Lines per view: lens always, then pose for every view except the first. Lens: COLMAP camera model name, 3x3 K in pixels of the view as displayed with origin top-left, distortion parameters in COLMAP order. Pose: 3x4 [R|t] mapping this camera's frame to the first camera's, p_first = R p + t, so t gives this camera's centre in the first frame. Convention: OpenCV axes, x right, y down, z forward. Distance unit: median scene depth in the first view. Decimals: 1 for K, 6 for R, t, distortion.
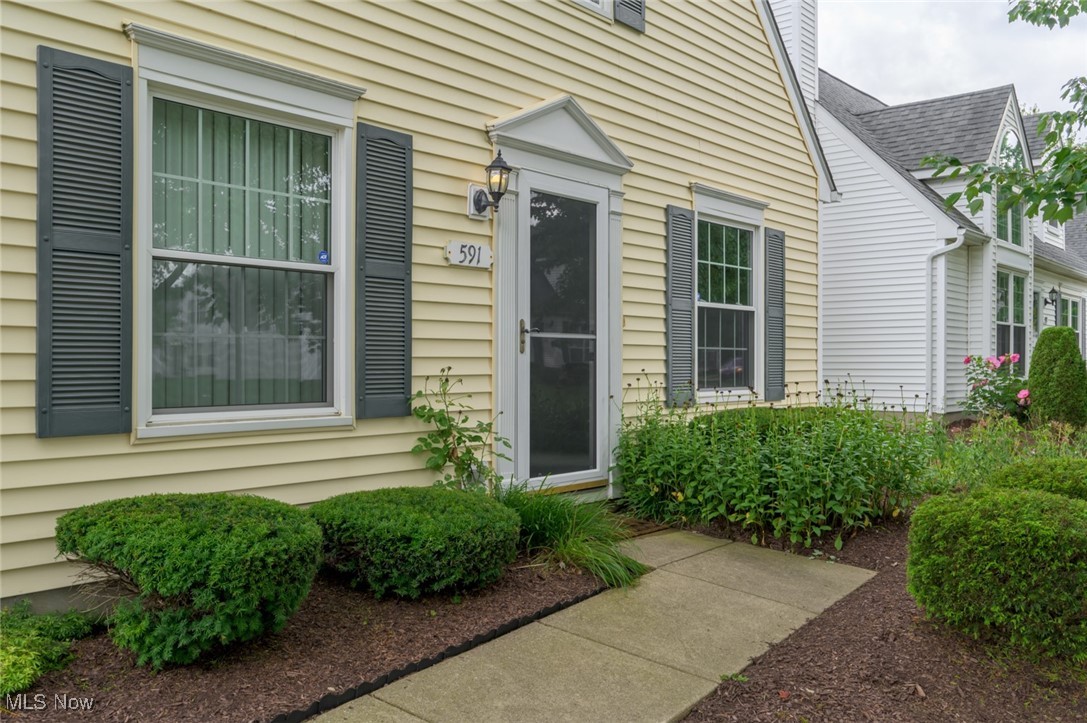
lens RADIAL K [[947.7, 0, 542.4], [0, 947.7, 357.1], [0, 0, 1]] dist [-0.003577, -0.001831]
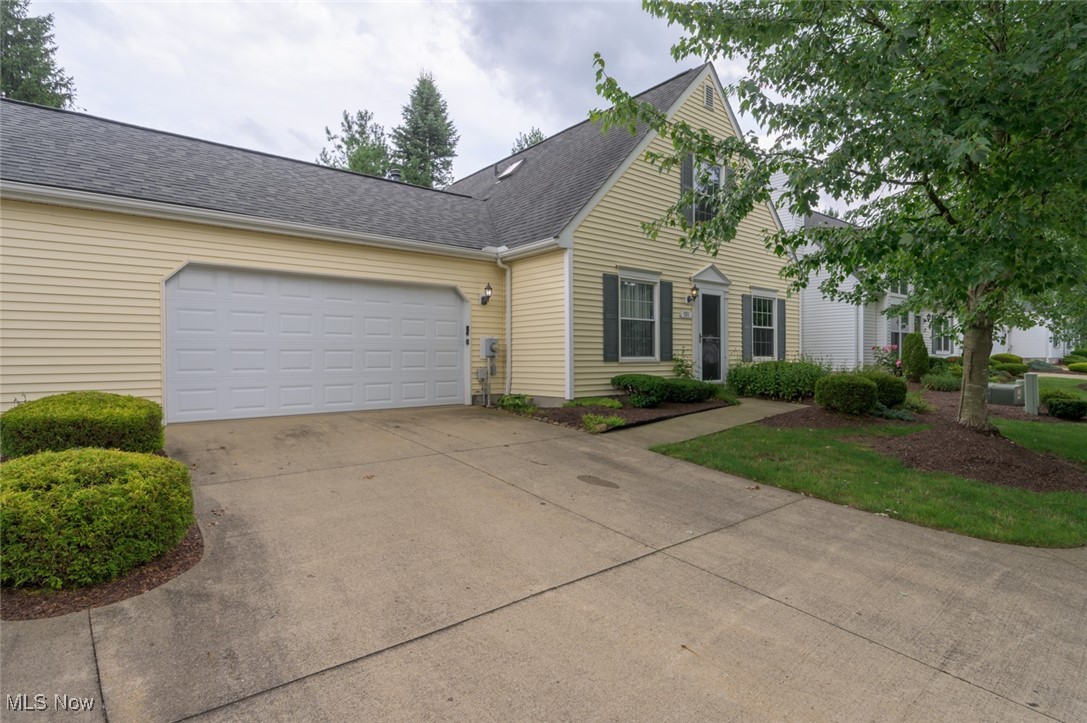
lens RADIAL K [[573.2, 0, 548.2], [0, 573.2, 364.1], [0, 0, 1]] dist [-0.000933, 0.000120]
pose [[0.987104, -0.007879, -0.159888, -0.228175], [0.009893, 0.999881, 0.011805, 0.040486], [0.159776, -0.013234, 0.987065, -1.083580]]
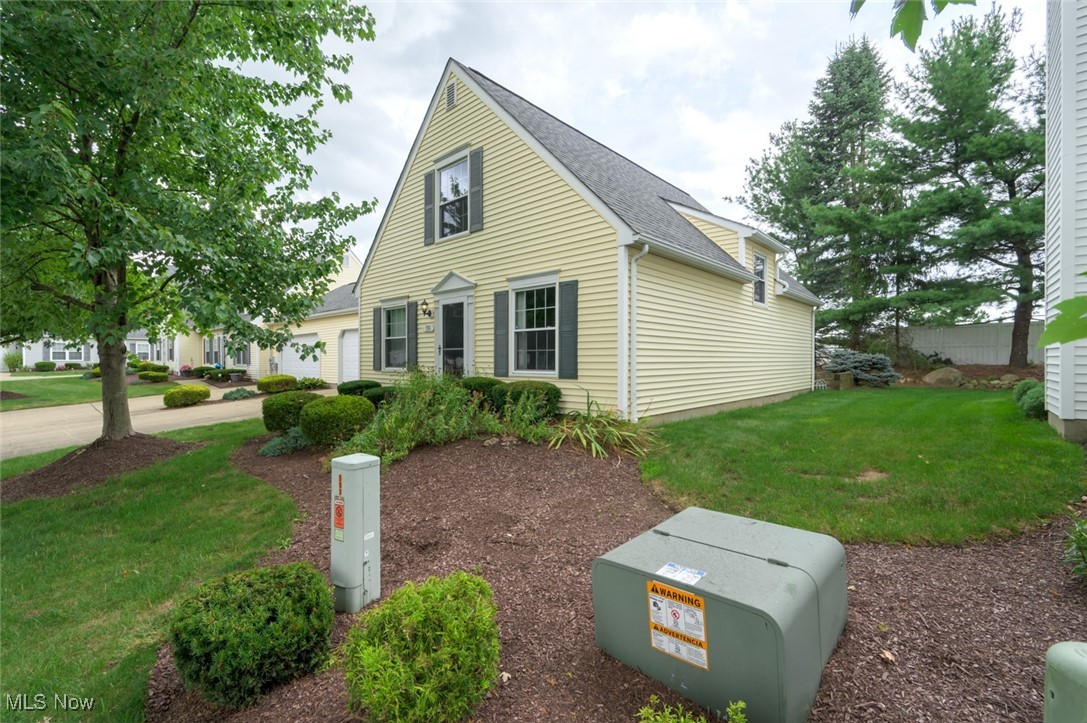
lens RADIAL K [[464.8, 0, 545.0], [0, 464.8, 363.1], [0, 0, 1]] dist [0.000002, -0.000001]
pose [[-0.046244, -0.004047, -0.998922, 1.603085], [-0.003910, 0.999985, -0.003871, 0.029018], [0.998923, 0.003727, -0.046259, 1.453920]]
